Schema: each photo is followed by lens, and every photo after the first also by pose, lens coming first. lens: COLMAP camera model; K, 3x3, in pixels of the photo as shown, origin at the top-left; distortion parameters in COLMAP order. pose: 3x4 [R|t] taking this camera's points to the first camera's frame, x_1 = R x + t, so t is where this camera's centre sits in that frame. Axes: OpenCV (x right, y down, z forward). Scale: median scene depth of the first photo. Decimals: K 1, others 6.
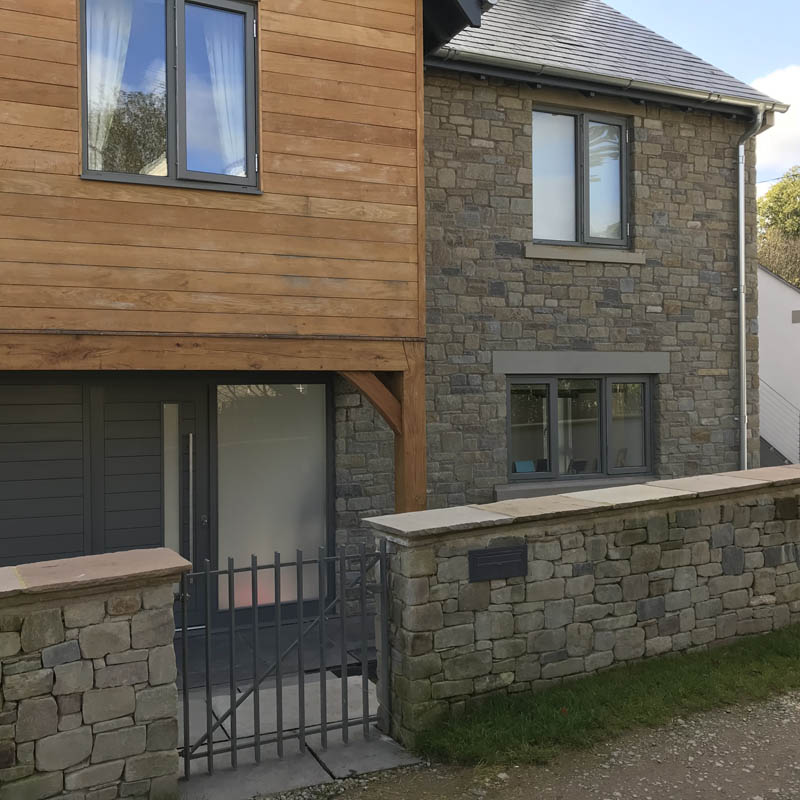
lens RADIAL K [[866.4, 0, 398.6], [0, 866.4, 393.3], [0, 0, 1]] dist [0.115480, -0.265727]
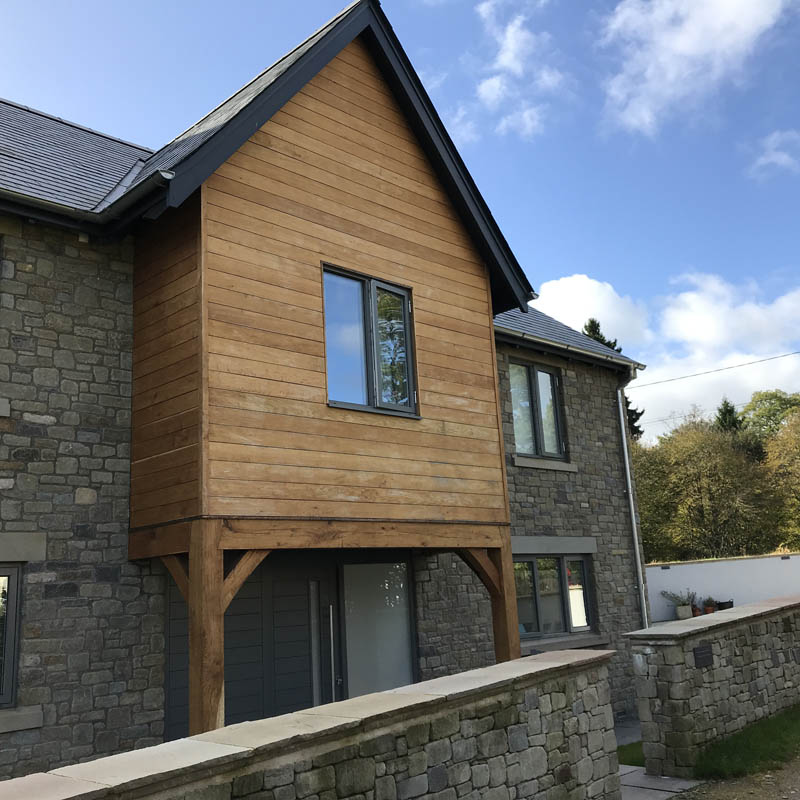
lens RADIAL K [[866.4, 0, 398.6], [0, 866.4, 393.3], [0, 0, 1]] dist [0.115480, -0.265727]
pose [[0.937121, 0.037949, 0.346937, -0.627770], [0.045328, 0.972417, -0.228802, 0.044055], [-0.346050, 0.230141, 0.909552, -0.239958]]
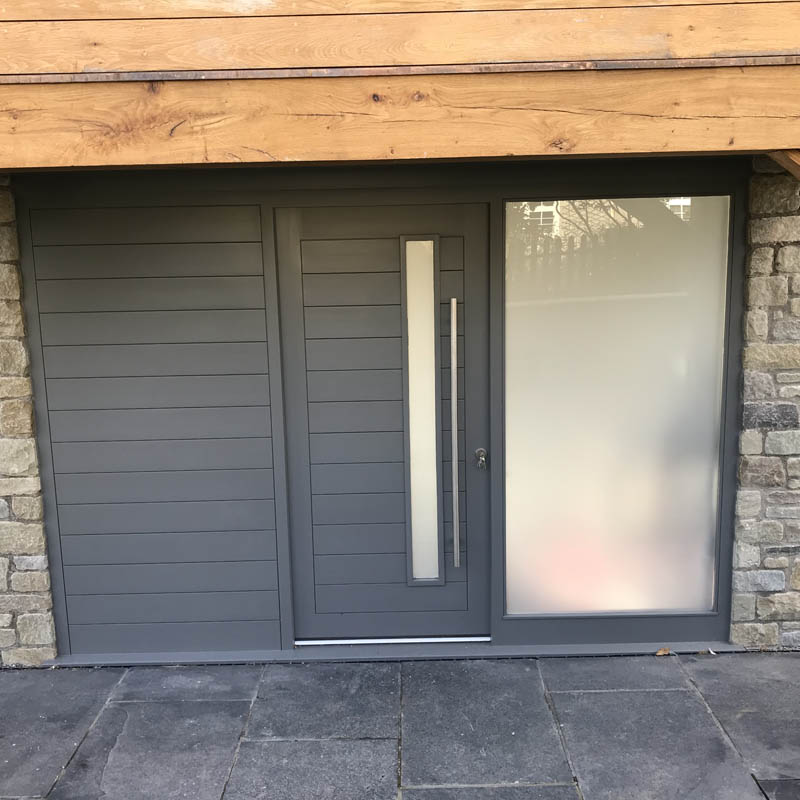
lens RADIAL K [[866.4, 0, 398.6], [0, 866.4, 393.3], [0, 0, 1]] dist [0.115480, -0.265727]
pose [[0.911907, 0.062117, -0.405668, -0.055879], [0.012967, 0.983624, 0.179763, 0.008137], [0.410192, -0.169188, 0.896169, 0.539490]]
